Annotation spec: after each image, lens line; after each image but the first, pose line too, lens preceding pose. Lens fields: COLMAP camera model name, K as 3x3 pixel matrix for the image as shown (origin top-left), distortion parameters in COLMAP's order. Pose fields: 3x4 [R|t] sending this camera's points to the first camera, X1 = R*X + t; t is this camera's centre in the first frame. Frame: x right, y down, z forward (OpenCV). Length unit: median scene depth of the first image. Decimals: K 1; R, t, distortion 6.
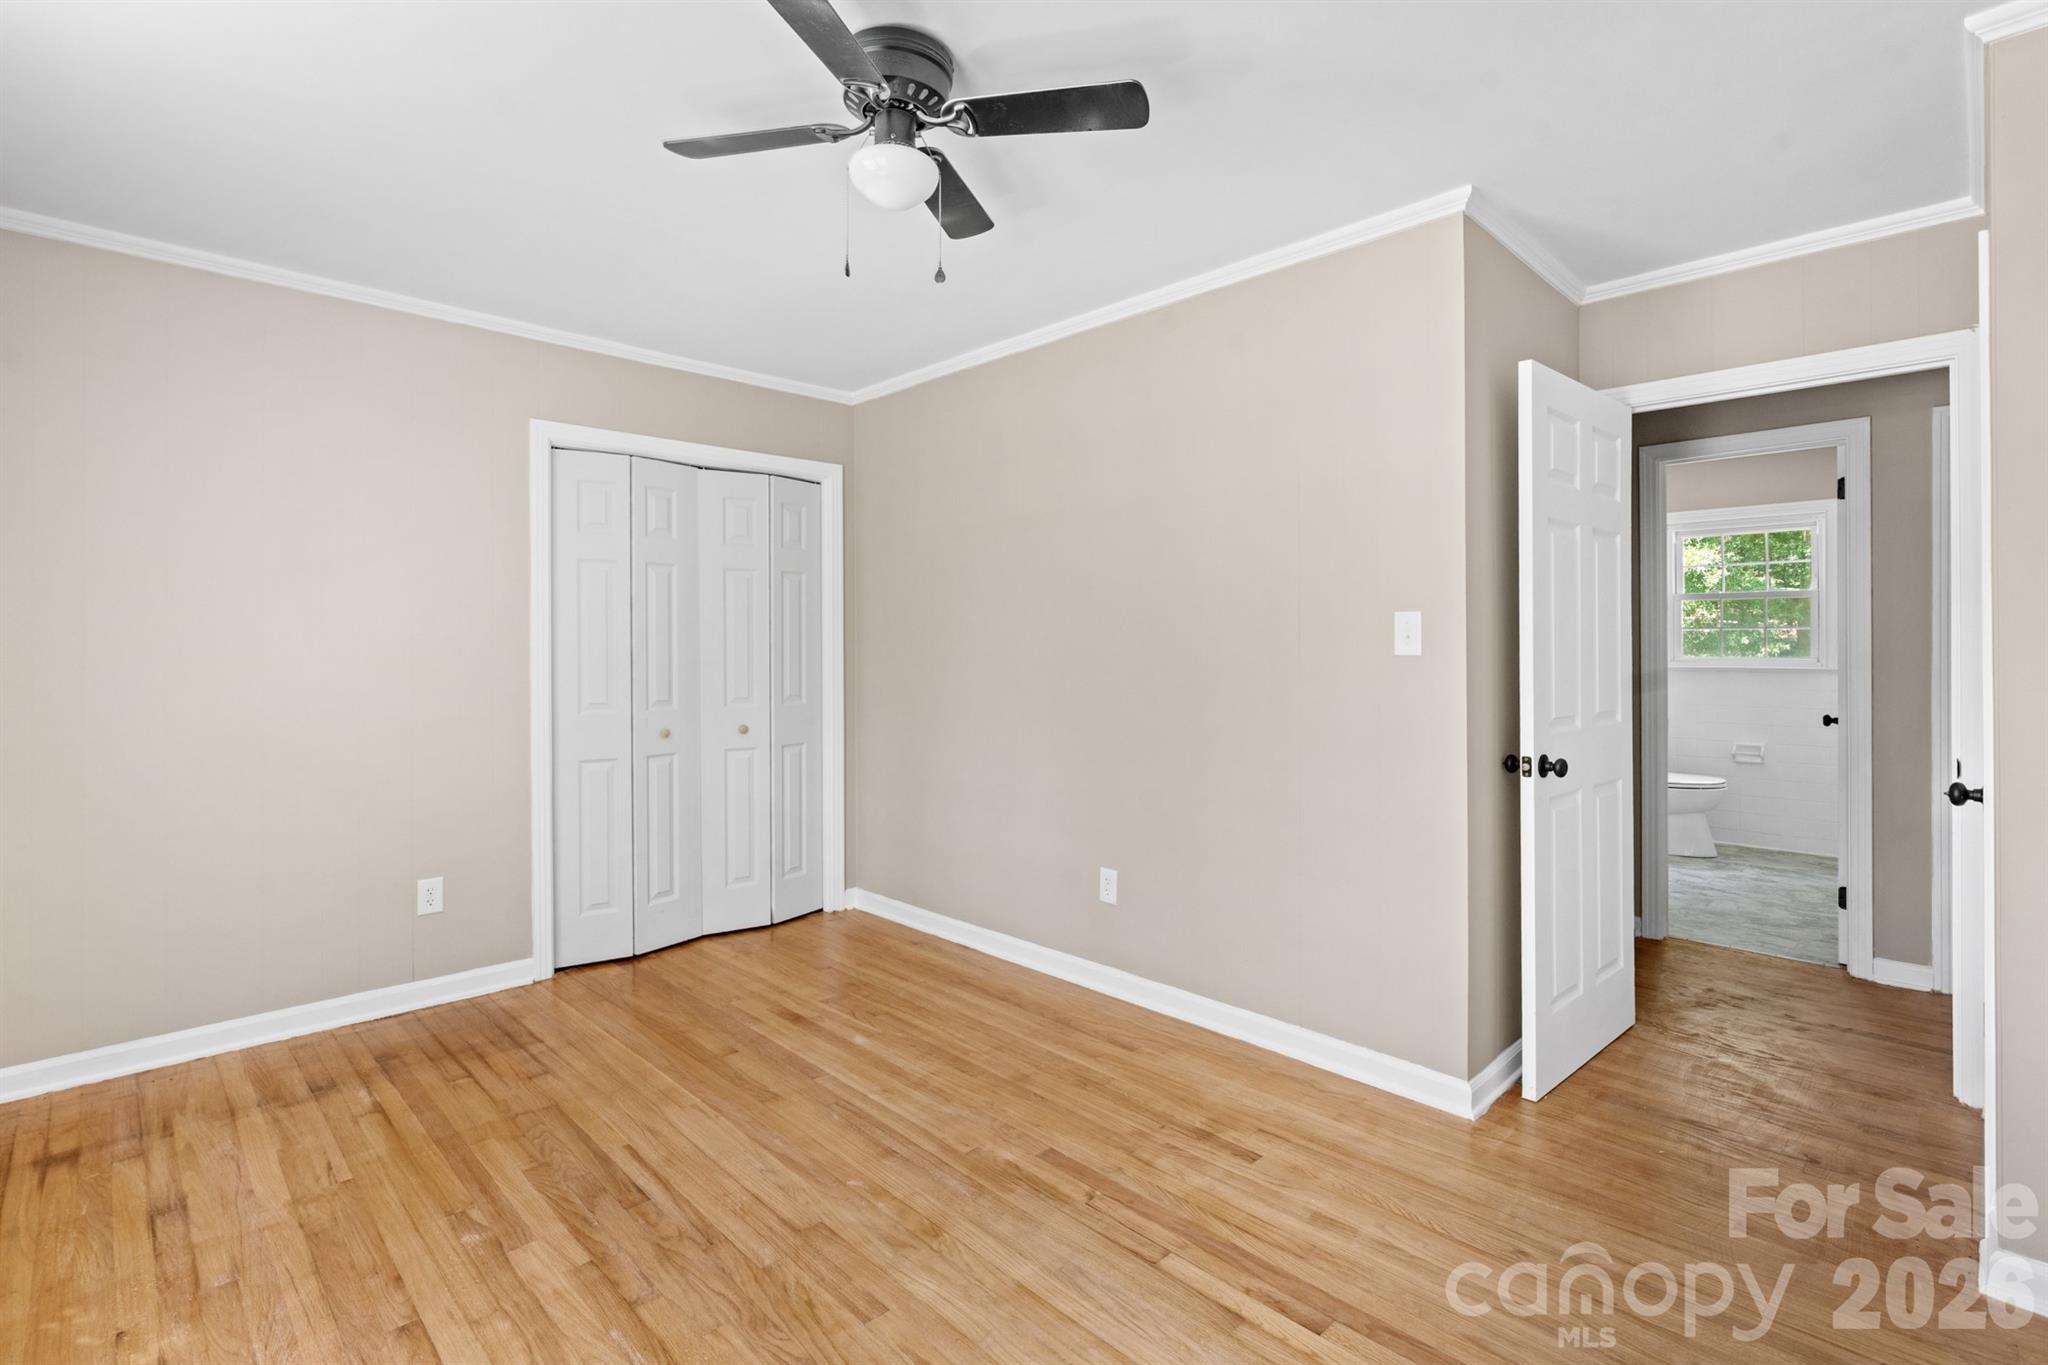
lens RADIAL K [[941.4, 0, 1033.1], [0, 941.4, 669.7], [0, 0, 1]] dist [-0.004086, -0.000430]
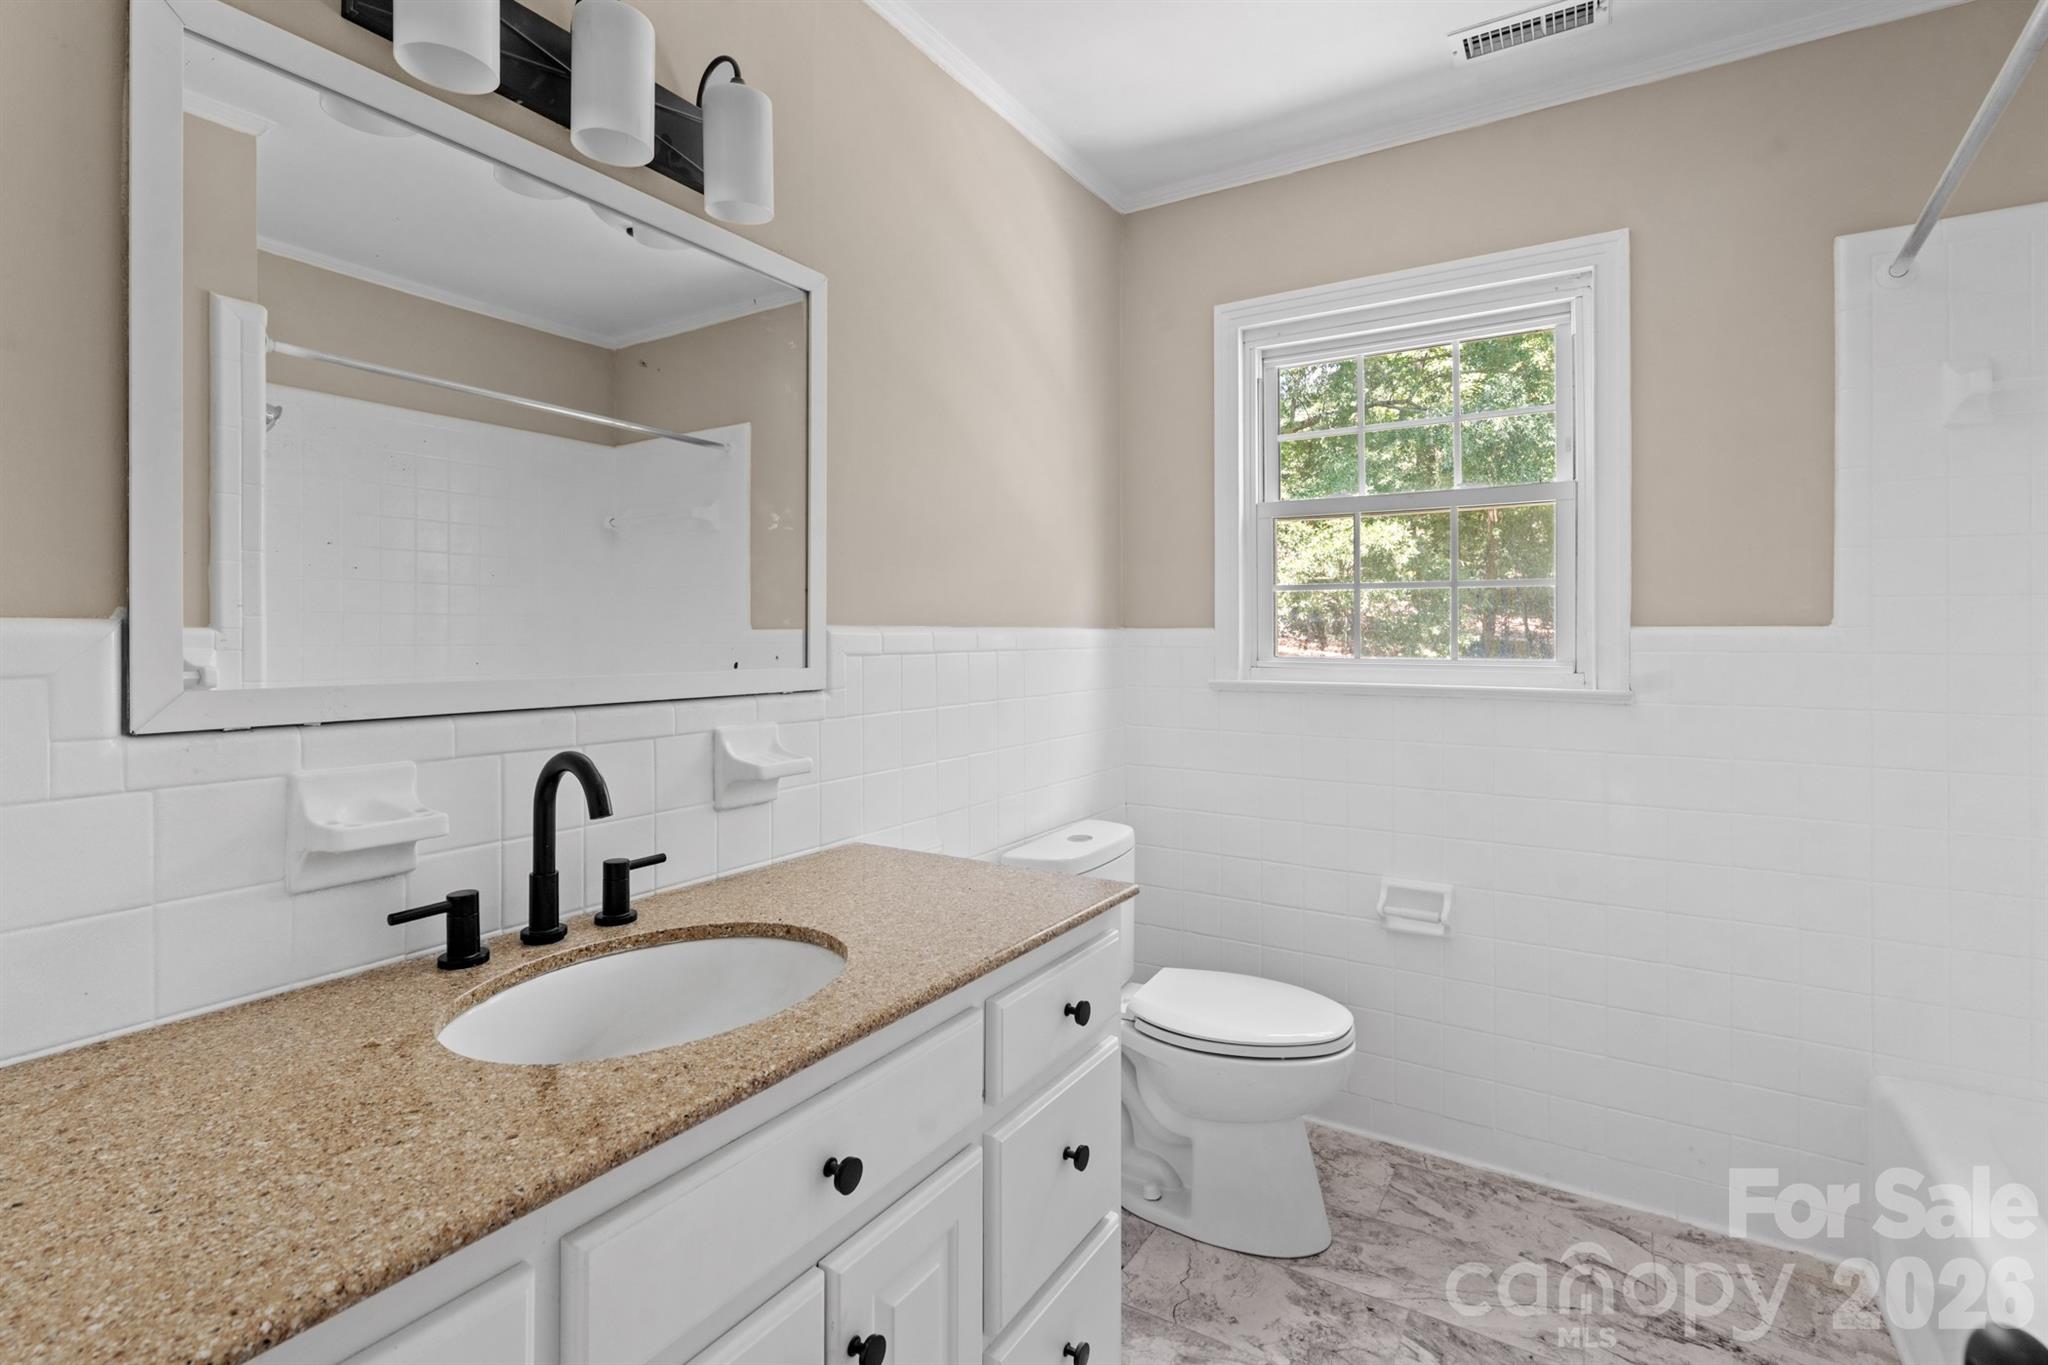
lens RADIAL K [[941.4, 0, 1030.7], [0, 941.4, 652.5], [0, 0, 1]] dist [-0.004086, -0.000430]
pose [[0.971754, 0.002703, 0.235981, 0.191657], [-0.001260, 0.999980, -0.006266, -0.004955], [-0.235993, 0.005792, 0.971738, 0.245227]]
